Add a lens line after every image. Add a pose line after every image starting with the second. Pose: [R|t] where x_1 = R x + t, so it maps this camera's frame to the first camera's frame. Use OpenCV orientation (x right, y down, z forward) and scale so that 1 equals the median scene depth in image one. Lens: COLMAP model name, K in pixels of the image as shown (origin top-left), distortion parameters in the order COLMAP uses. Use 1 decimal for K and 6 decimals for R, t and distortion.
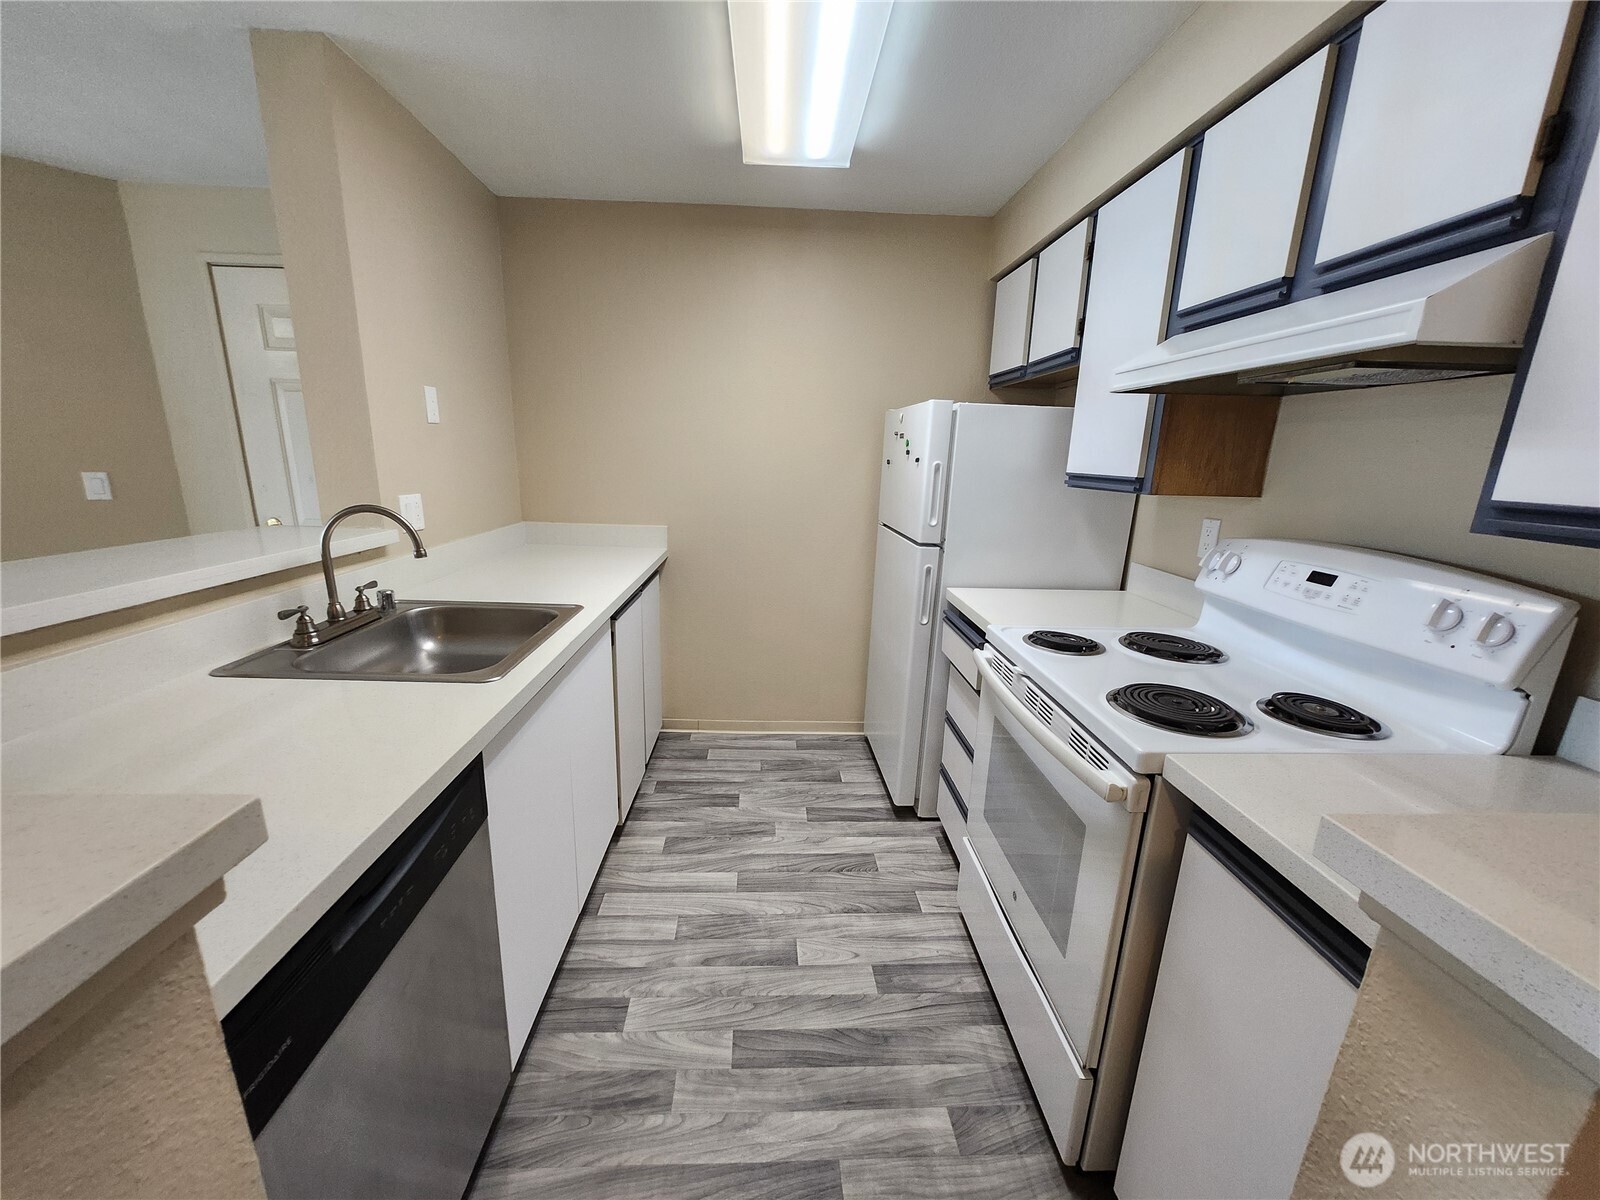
lens RADIAL K [[637.6, 0, 794.9], [0, 637.6, 609.4], [0, 0, 1]] dist [-0.000563, -0.000043]
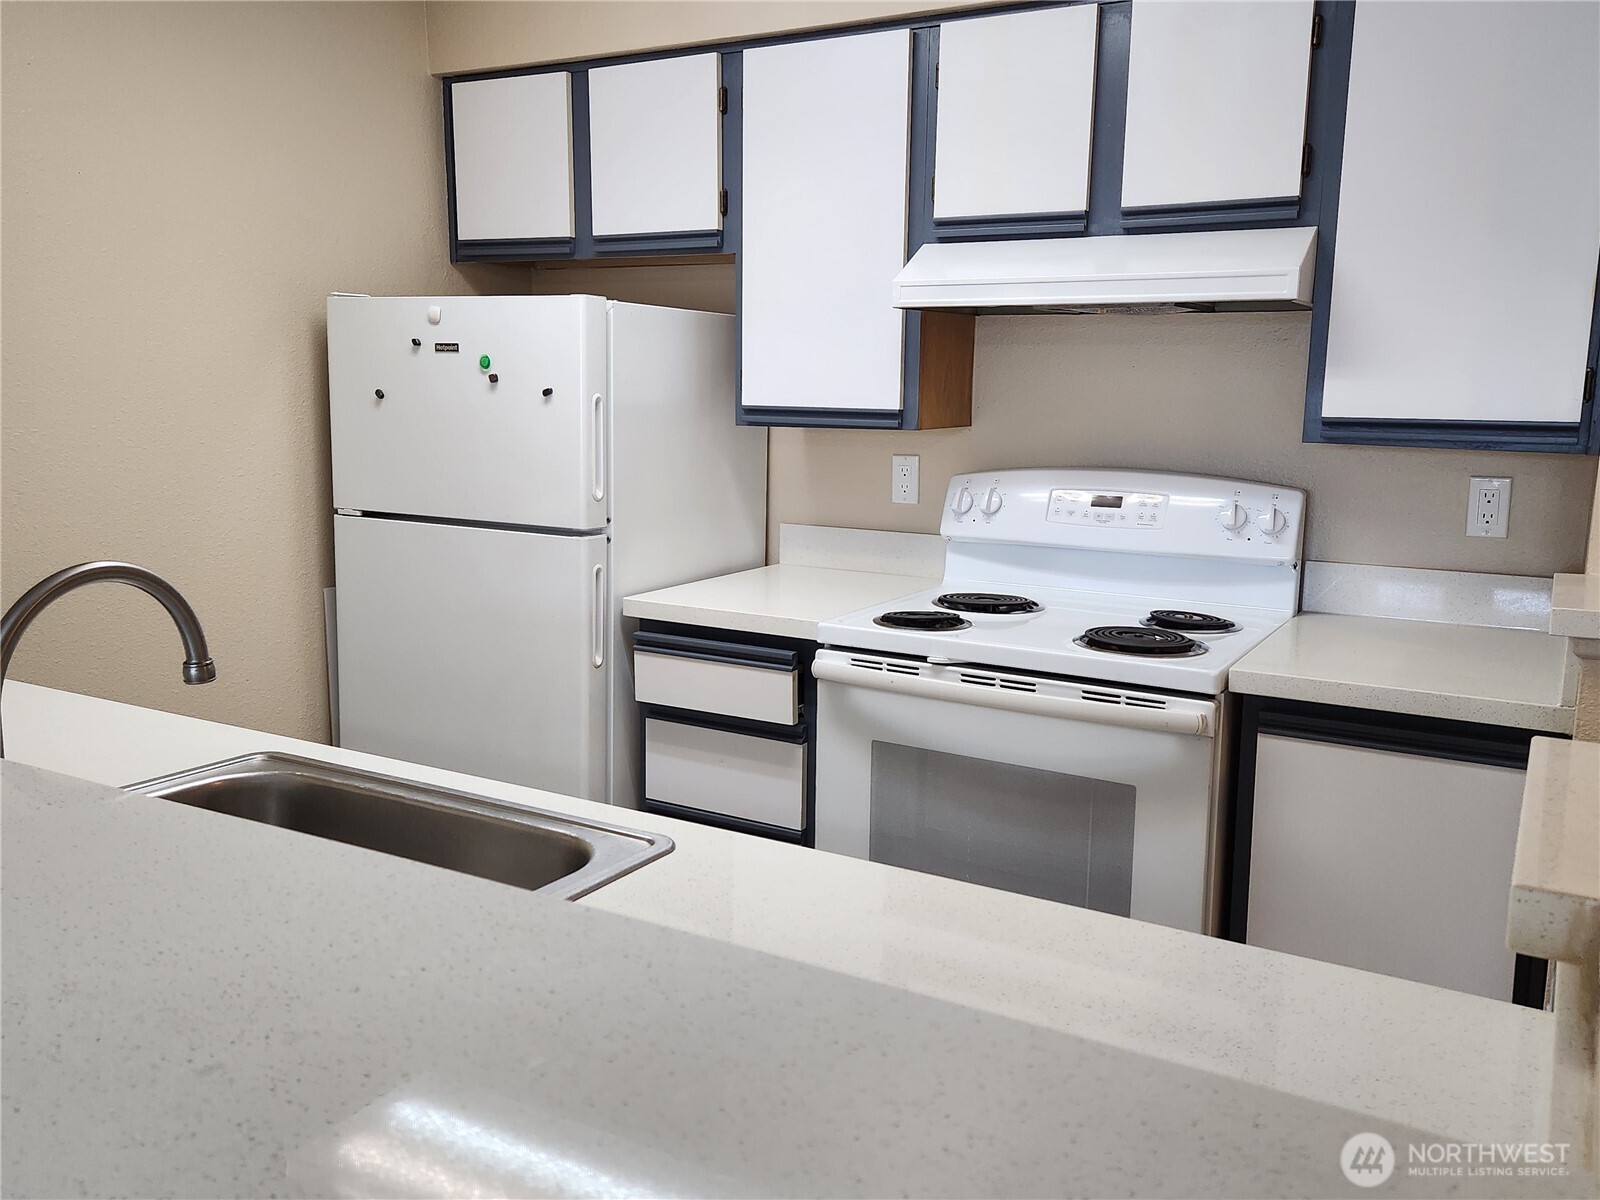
lens RADIAL K [[1253.3, 0, 800.9], [0, 1253.3, 574.8], [0, 0, 1]] dist [0.002140, 0.000755]
pose [[0.543082, -0.141133, 0.827734, -1.072247], [0.201150, 0.978937, 0.034939, -0.099653], [-0.815231, 0.147524, 0.560032, 0.292714]]
